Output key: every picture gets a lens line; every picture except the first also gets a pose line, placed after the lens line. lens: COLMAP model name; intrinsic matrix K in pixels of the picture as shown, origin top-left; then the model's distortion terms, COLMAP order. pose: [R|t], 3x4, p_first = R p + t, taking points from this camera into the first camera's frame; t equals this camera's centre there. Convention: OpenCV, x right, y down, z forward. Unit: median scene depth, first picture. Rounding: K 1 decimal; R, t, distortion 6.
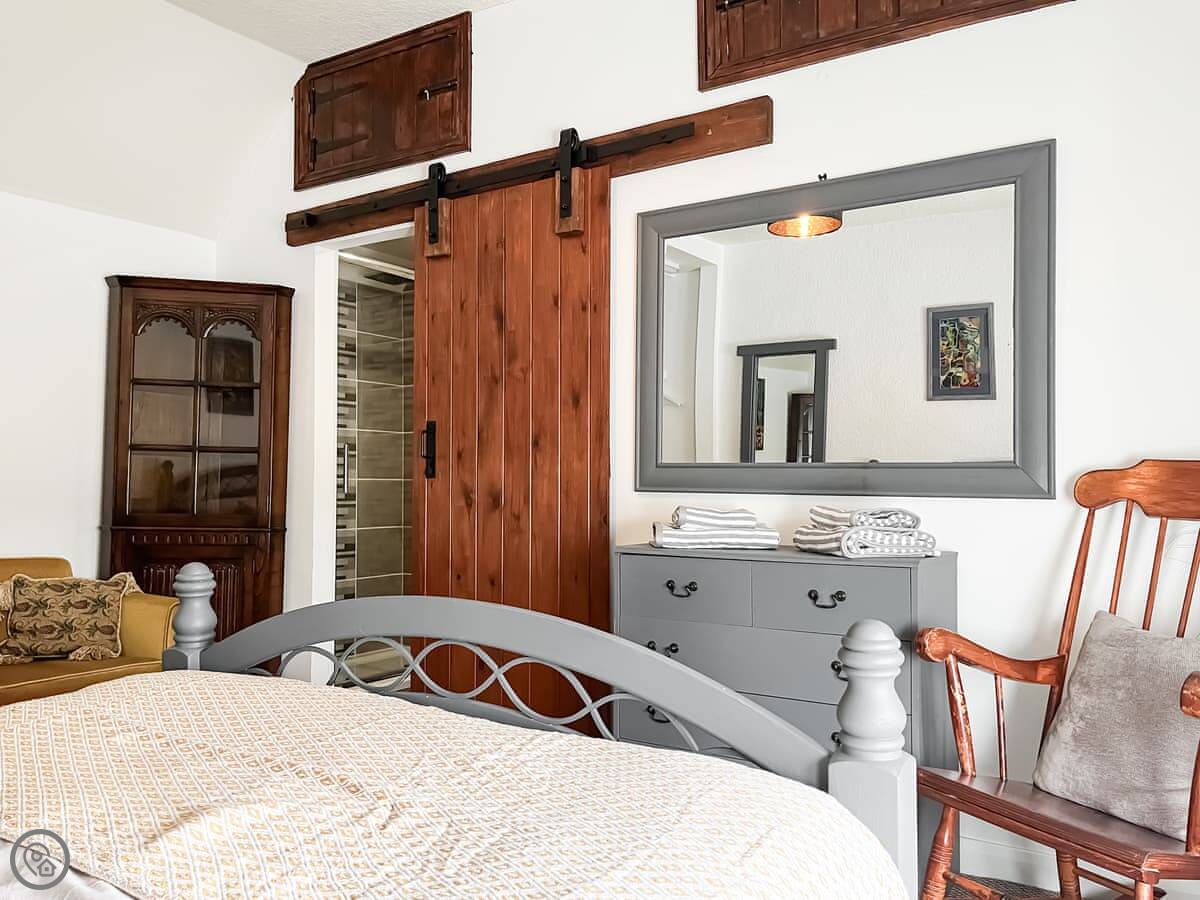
lens RADIAL K [[915.5, 0, 600.7], [0, 915.5, 457.7], [0, 0, 1]] dist [0.065782, -0.077076]
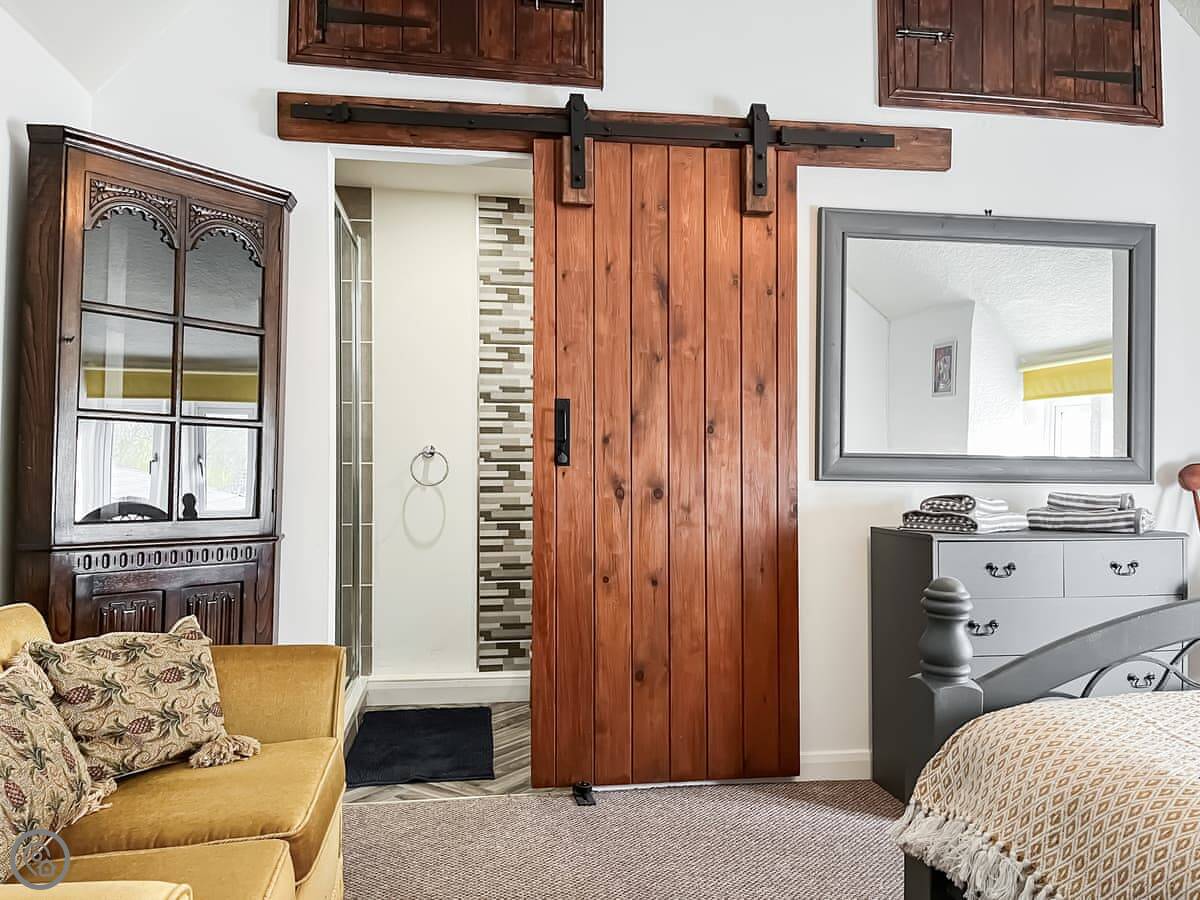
lens RADIAL K [[885.6, 0, 599.8], [0, 885.6, 457.1], [0, 0, 1]] dist [0.052566, -0.044293]
pose [[0.755229, 0.006191, 0.655432, -0.752020], [-0.021107, 0.999667, 0.014878, 0.001480], [-0.655121, -0.025070, 0.755108, 0.389111]]
